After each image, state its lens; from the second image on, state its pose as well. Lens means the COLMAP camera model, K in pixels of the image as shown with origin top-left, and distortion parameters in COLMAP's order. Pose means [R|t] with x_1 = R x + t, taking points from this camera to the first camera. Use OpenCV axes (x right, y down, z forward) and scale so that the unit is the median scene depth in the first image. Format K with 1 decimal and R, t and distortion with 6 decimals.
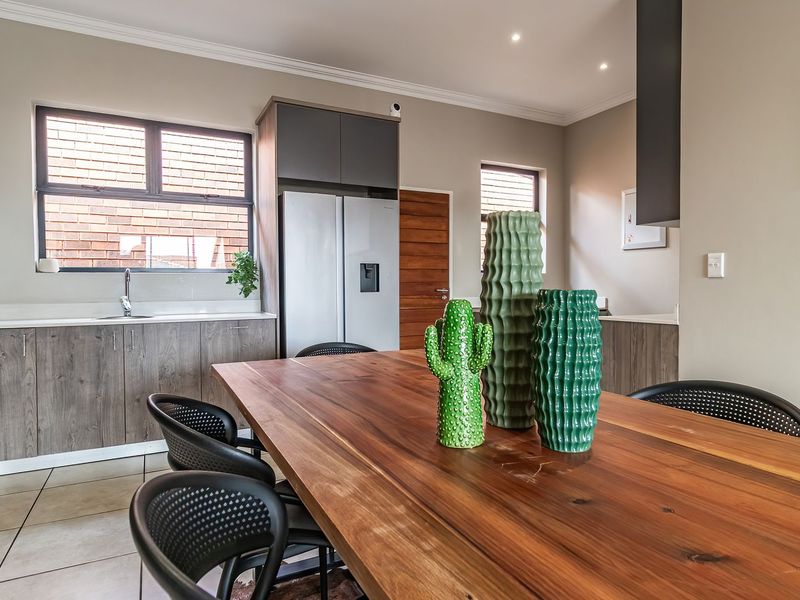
lens RADIAL K [[502.3, 0, 404.3], [0, 502.3, 294.2], [0, 0, 1]] dist [0.017605, -0.002576]
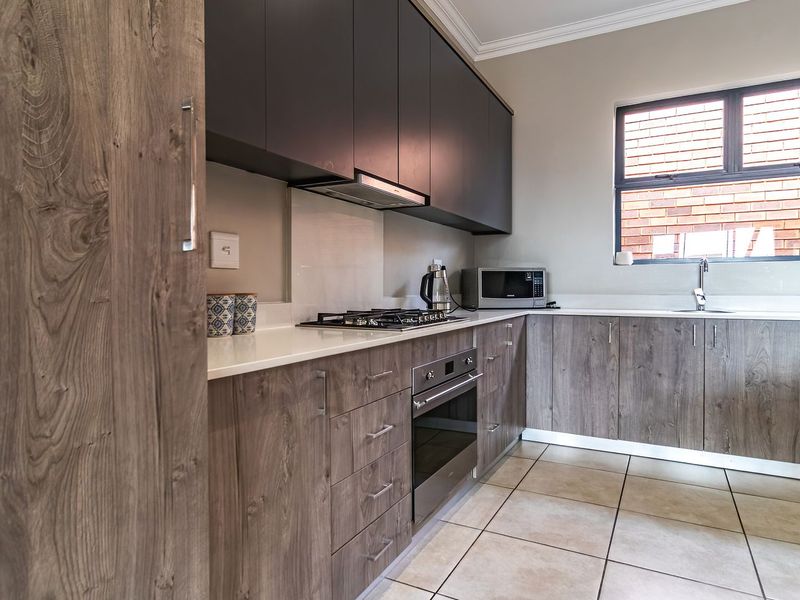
lens RADIAL K [[502.3, 0, 404.3], [0, 502.3, 294.2], [0, 0, 1]] dist [0.017605, -0.002576]
pose [[0.574354, 0.015494, -0.818461, -0.125202], [-0.014883, 0.999853, 0.008484, 0.016625], [0.818472, 0.007308, 0.574500, 0.040491]]
